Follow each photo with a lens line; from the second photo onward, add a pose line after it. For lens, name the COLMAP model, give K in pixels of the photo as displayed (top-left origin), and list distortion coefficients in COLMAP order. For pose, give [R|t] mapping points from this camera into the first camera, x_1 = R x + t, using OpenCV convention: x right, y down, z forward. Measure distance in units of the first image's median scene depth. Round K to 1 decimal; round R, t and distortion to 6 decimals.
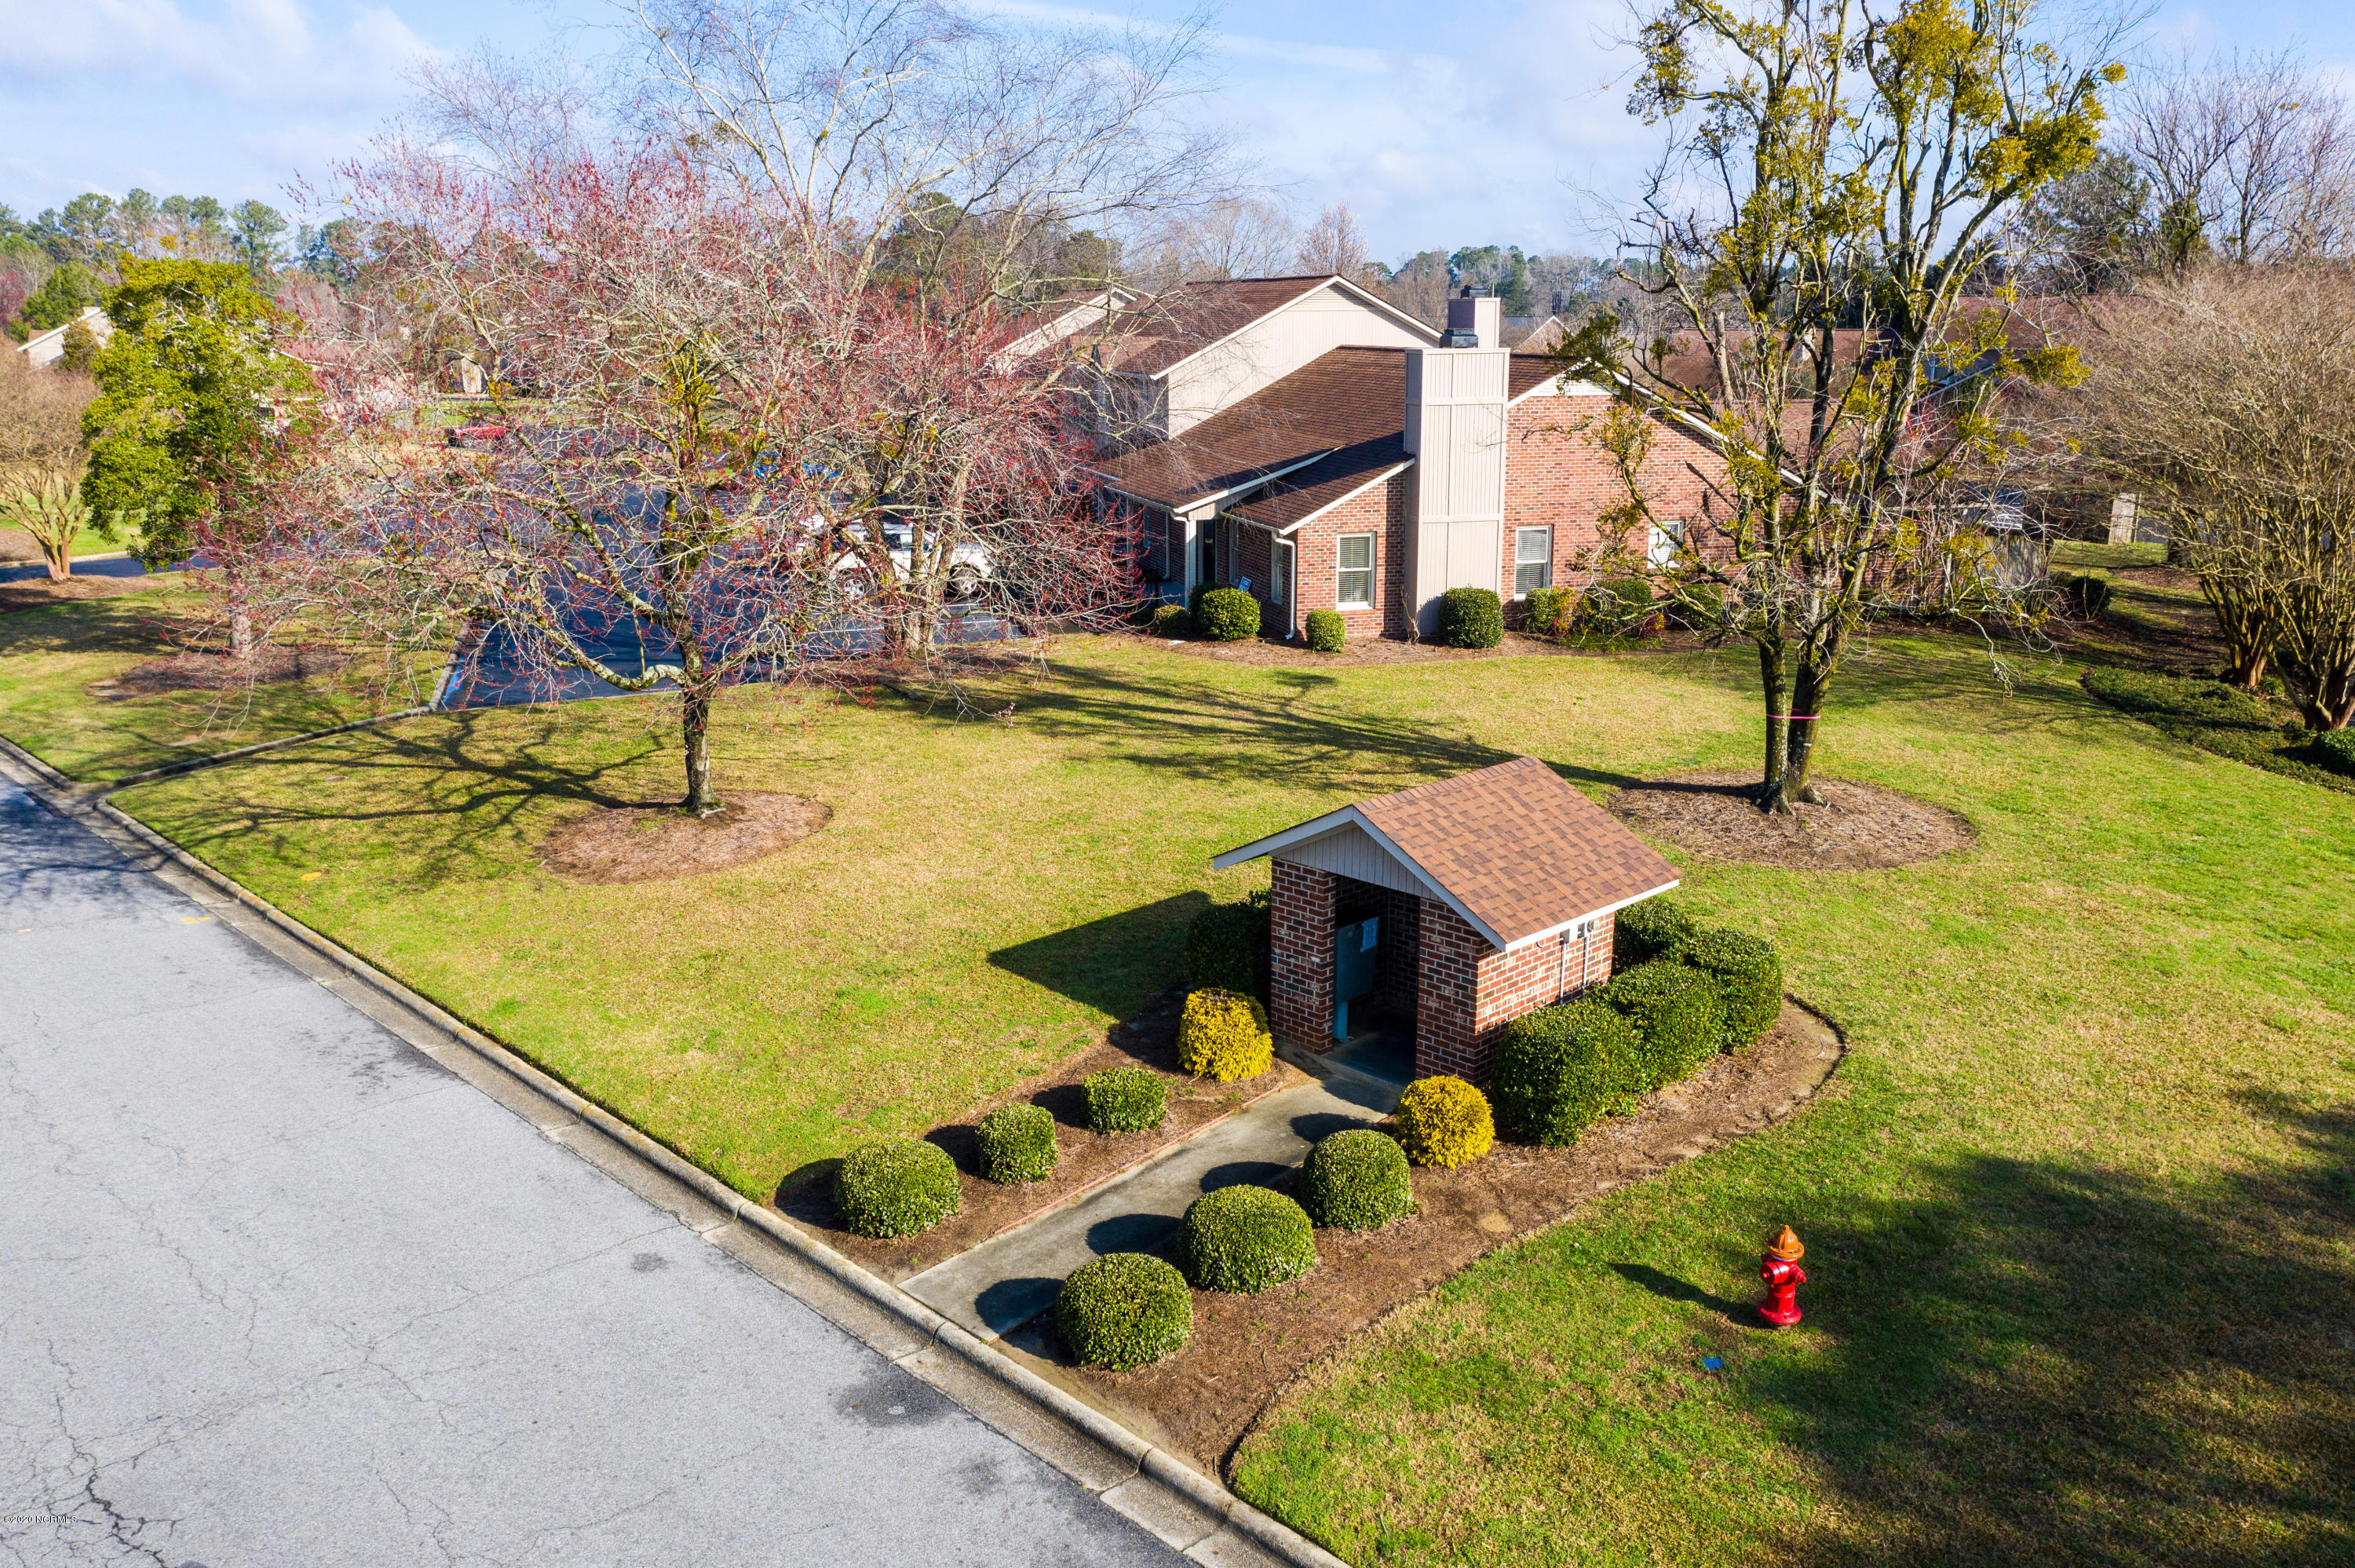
lens RADIAL K [[1830.4, 0, 1172.9], [0, 1830.4, 784.5], [0, 0, 1]] dist [-0.020198, 0.011934]
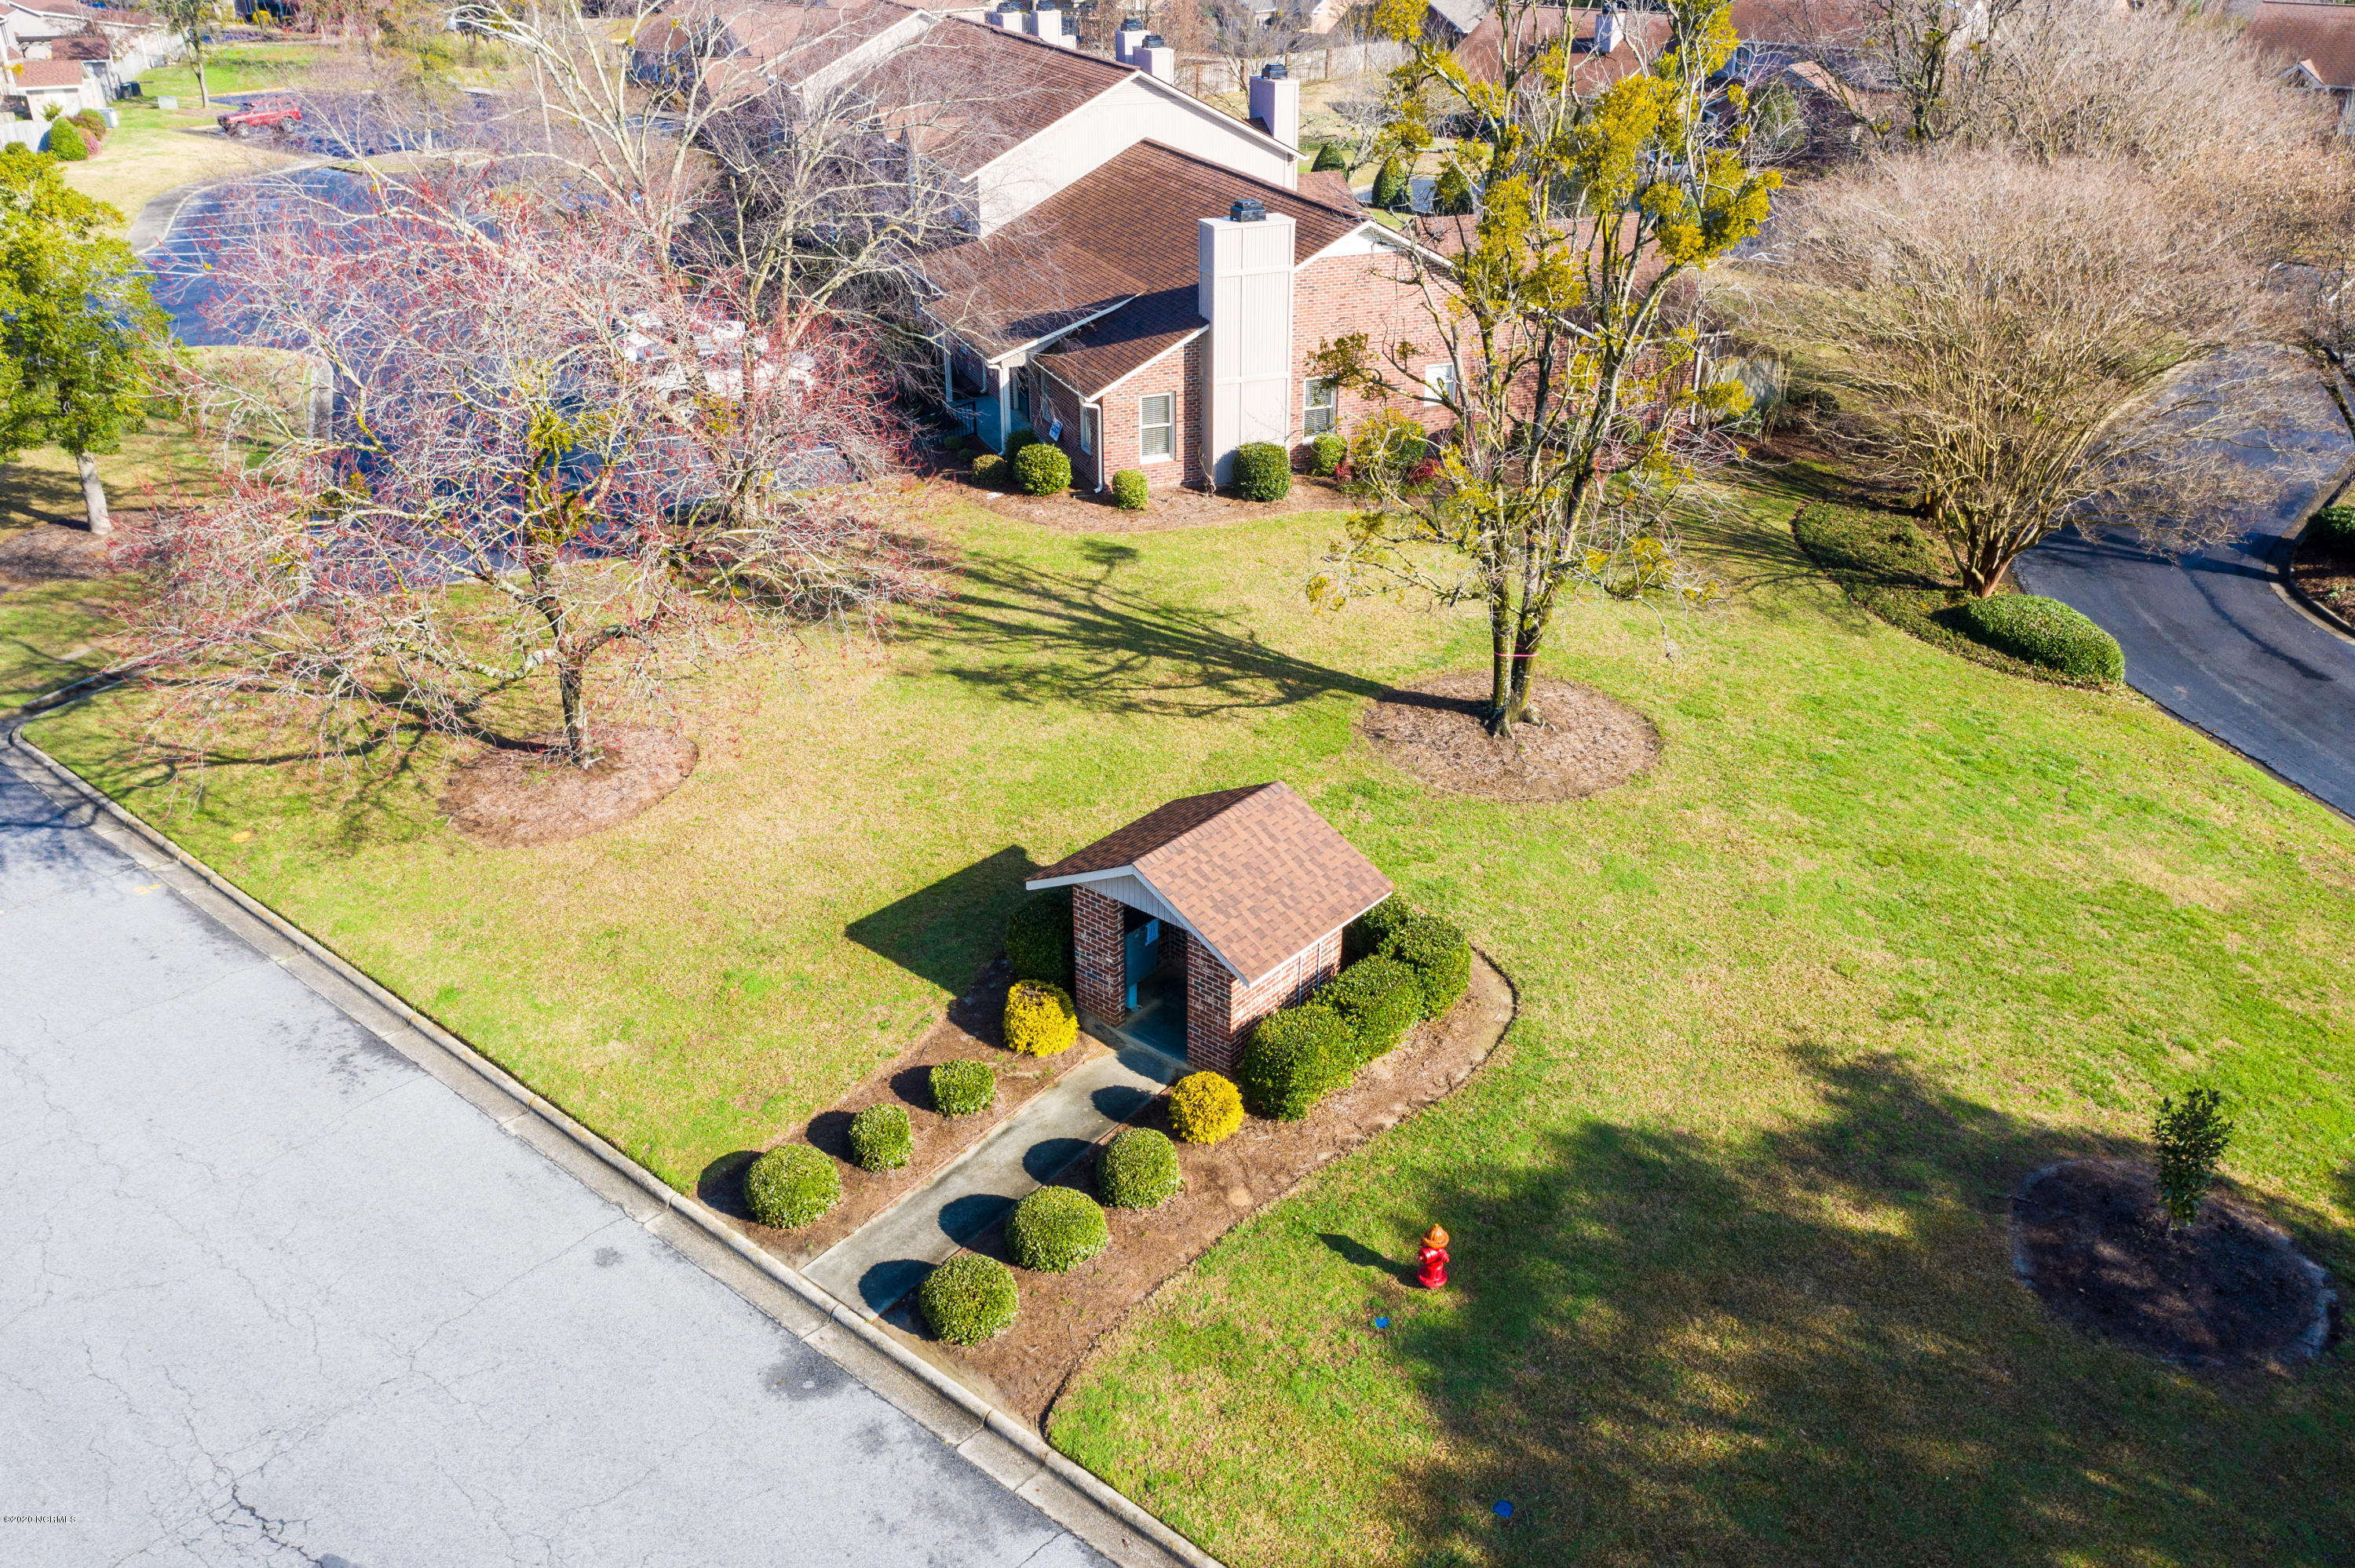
lens RADIAL K [[1830.4, 0, 1172.6], [0, 1830.4, 779.8], [0, 0, 1]] dist [-0.020198, 0.011934]
pose [[0.995747, -0.037640, 0.084088, 0.019639], [0.018421, 0.975642, 0.218595, -0.304135], [-0.090268, -0.216116, 0.972186, -0.212807]]
